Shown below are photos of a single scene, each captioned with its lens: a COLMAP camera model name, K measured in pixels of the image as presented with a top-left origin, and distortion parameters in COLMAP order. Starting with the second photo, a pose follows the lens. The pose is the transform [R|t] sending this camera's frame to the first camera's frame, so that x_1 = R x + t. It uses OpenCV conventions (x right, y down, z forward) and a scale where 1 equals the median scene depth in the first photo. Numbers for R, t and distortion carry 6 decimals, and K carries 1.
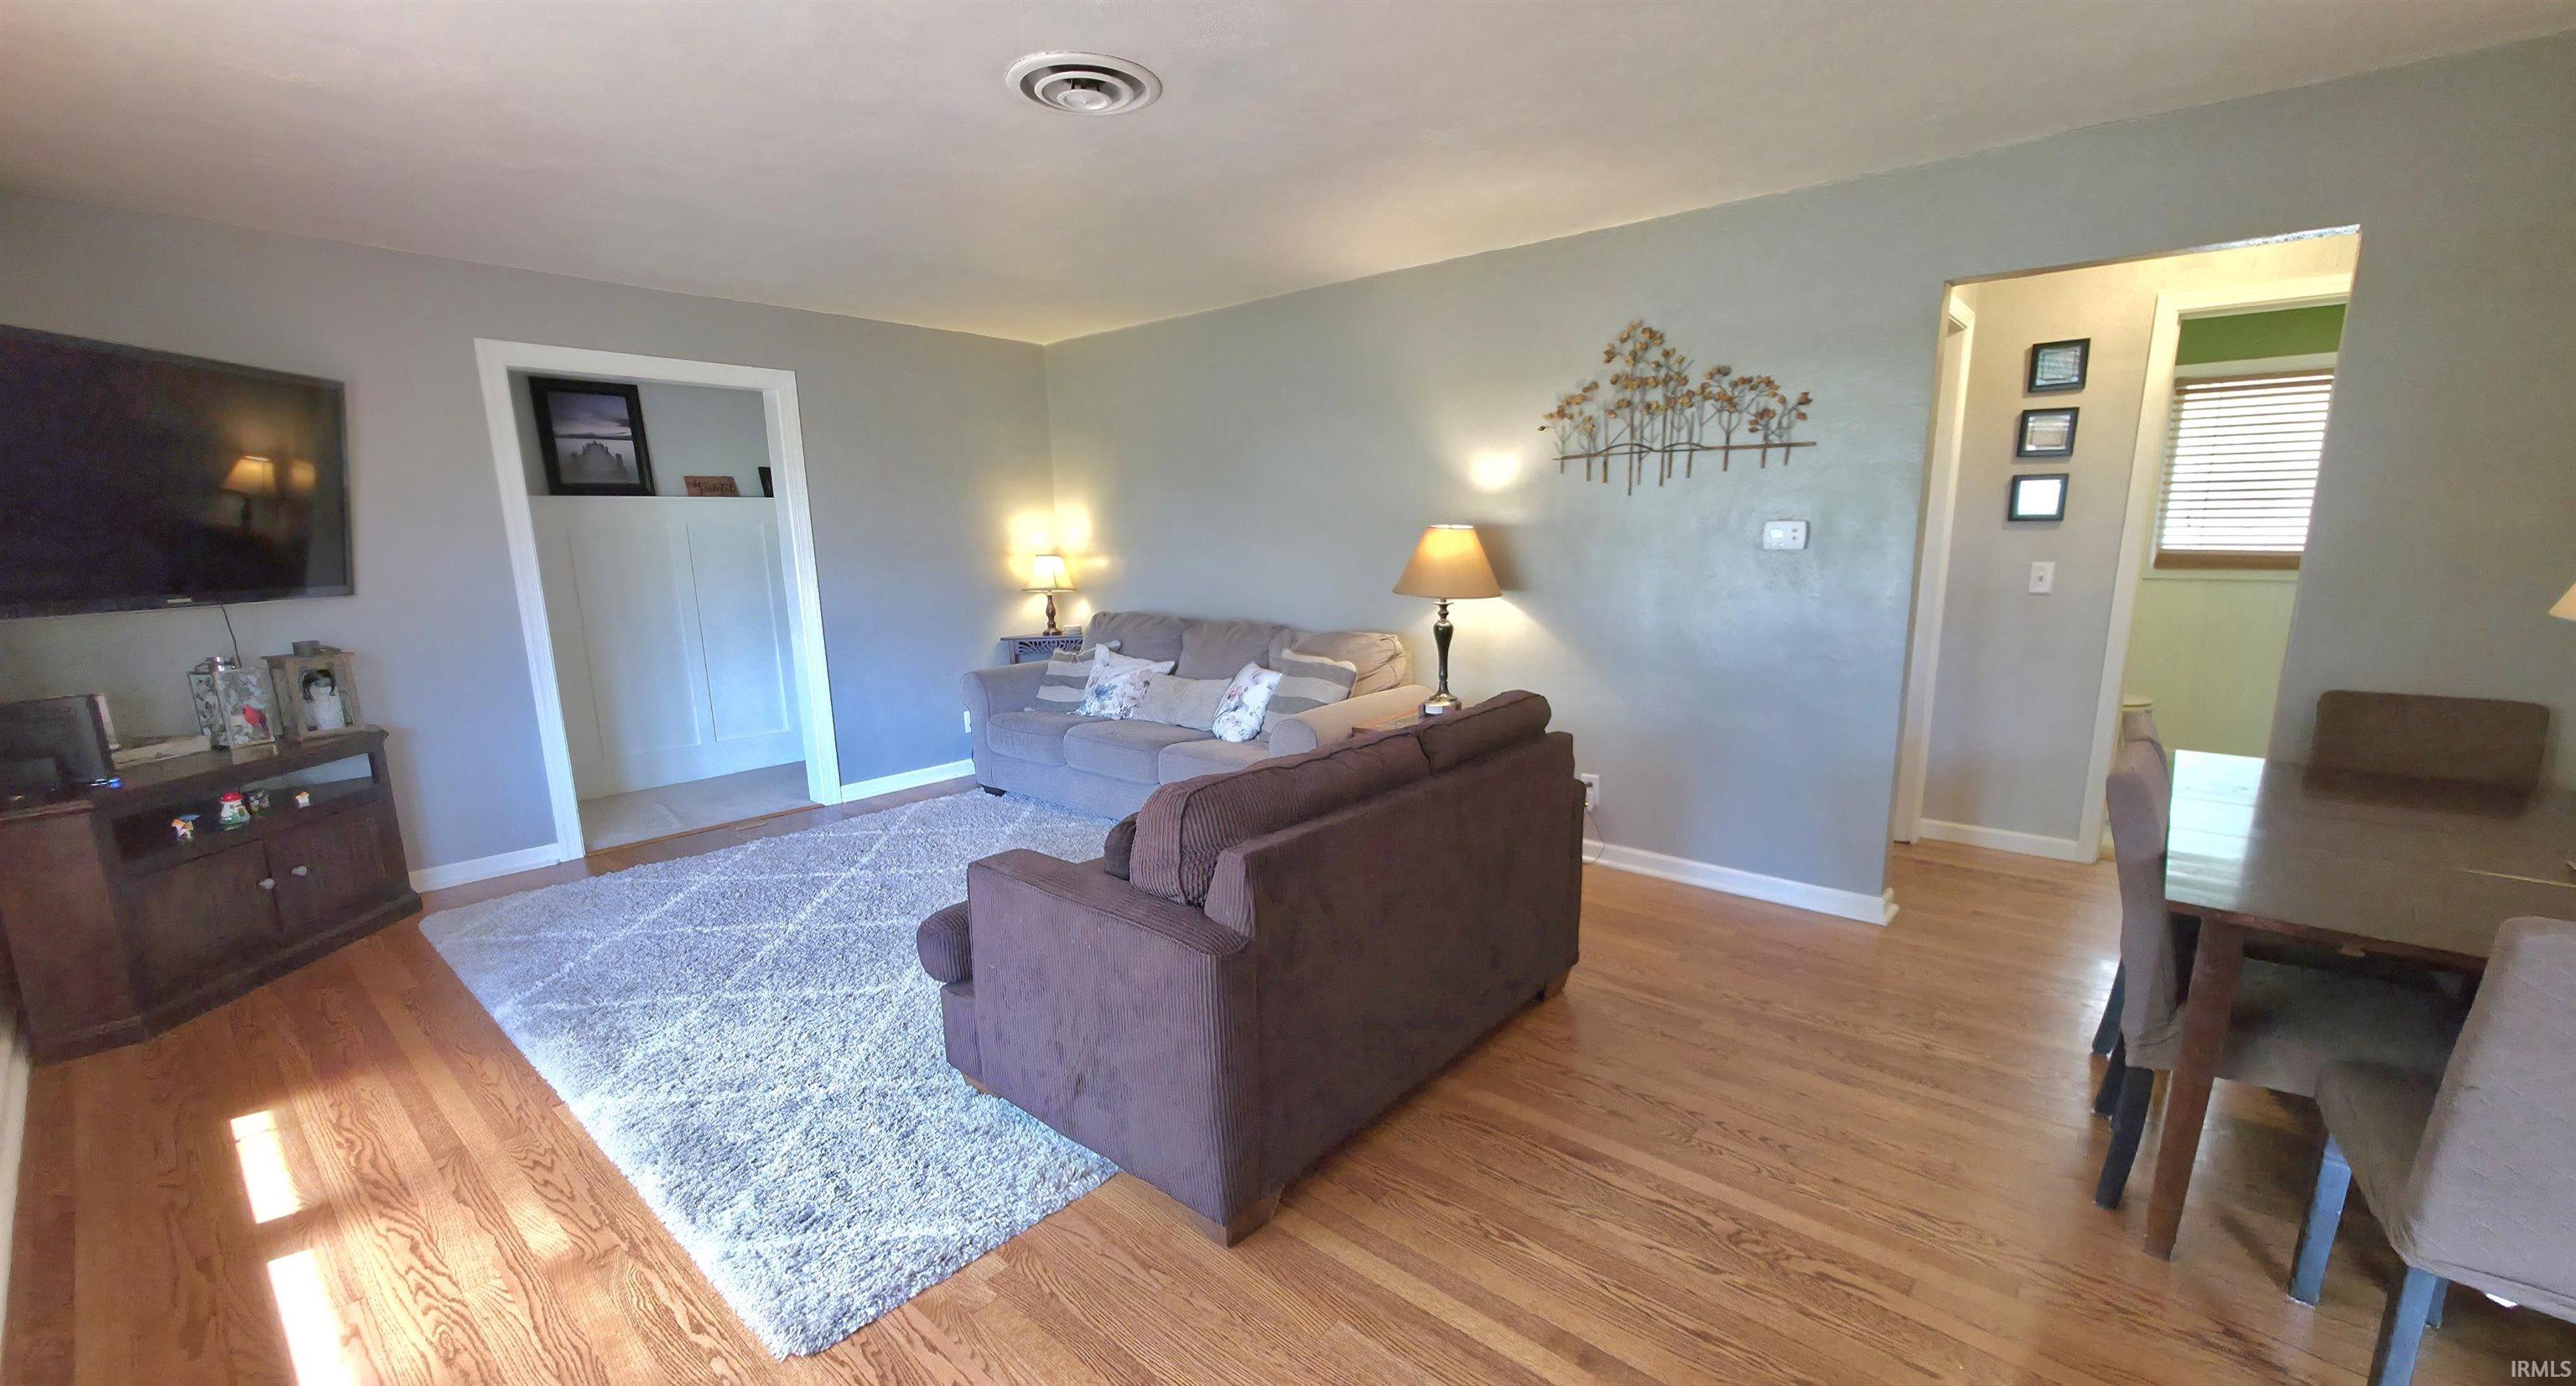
lens RADIAL K [[1031.7, 0, 1313.7], [0, 1031.7, 745.7], [0, 0, 1]] dist [0.002209, -0.000006]
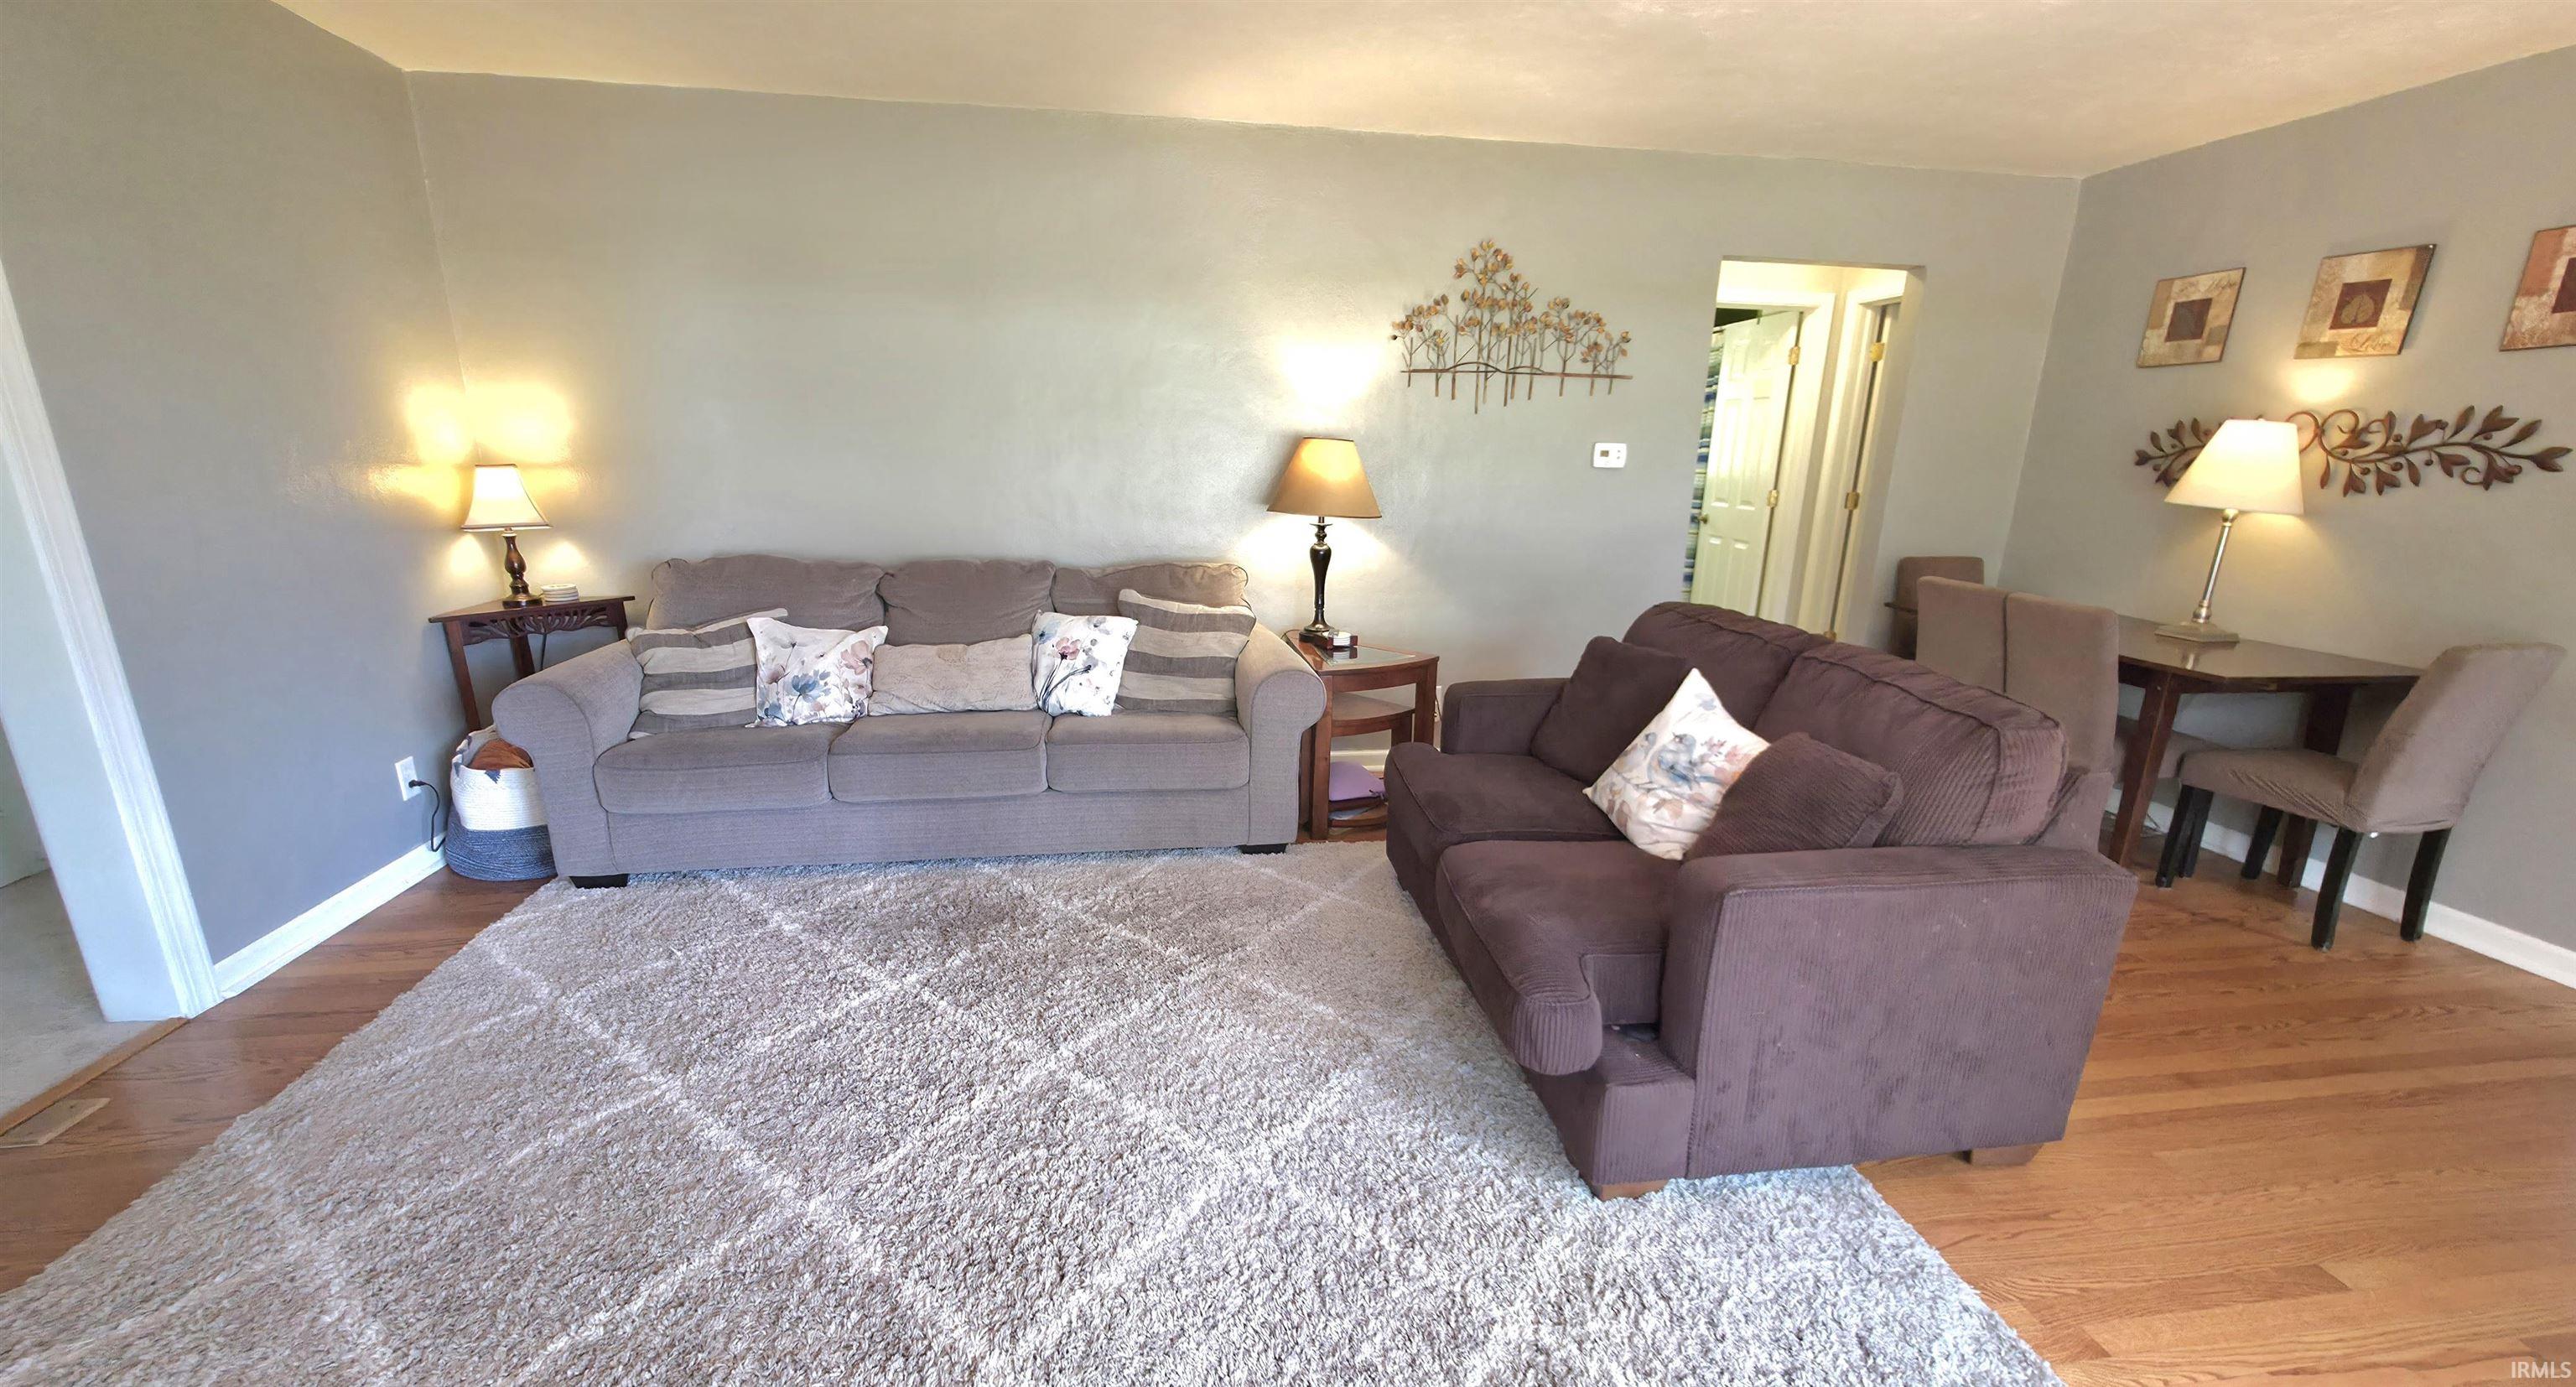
lens RADIAL K [[1031.7, 0, 1277.0], [0, 1031.7, 742.4], [0, 0, 1]] dist [0.002209, -0.000006]
pose [[0.653218, -0.191594, 0.732528, -0.647222], [0.131457, 0.981460, 0.139479, -0.087602], [-0.745671, 0.005185, 0.666294, 0.452746]]
